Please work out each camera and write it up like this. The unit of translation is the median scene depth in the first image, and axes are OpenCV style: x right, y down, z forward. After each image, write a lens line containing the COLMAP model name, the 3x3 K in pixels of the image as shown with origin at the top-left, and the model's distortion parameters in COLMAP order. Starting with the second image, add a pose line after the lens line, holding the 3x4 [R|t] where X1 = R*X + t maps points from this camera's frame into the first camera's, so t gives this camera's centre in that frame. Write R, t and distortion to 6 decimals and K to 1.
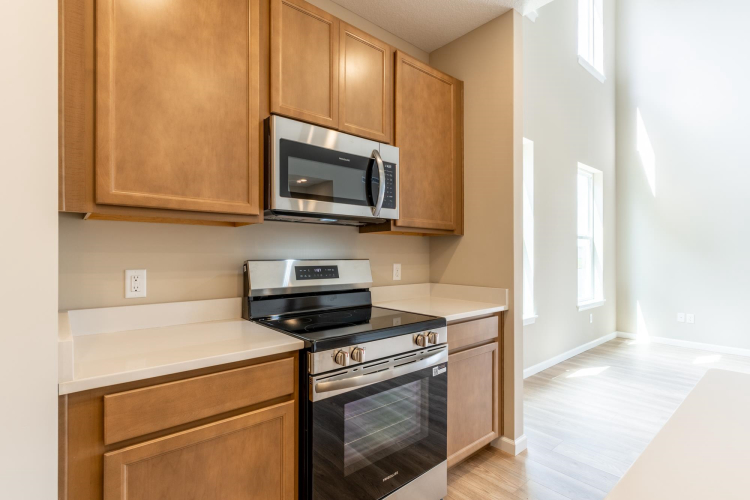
lens RADIAL K [[364.1, 0, 372.5], [0, 364.1, 253.1], [0, 0, 1]] dist [0.005943, -0.002356]
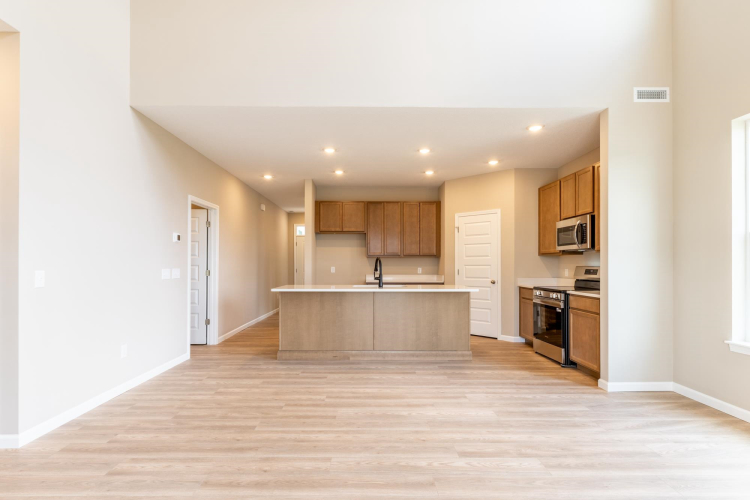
lens RADIAL K [[364.1, 0, 367.3], [0, 364.1, 261.6], [0, 0, 1]] dist [0.005943, -0.002356]
pose [[-0.651487, -0.008481, -0.758612, 2.655435], [0.002288, 0.999911, -0.013144, 0.014327], [0.758656, -0.010299, -0.651410, 1.468322]]
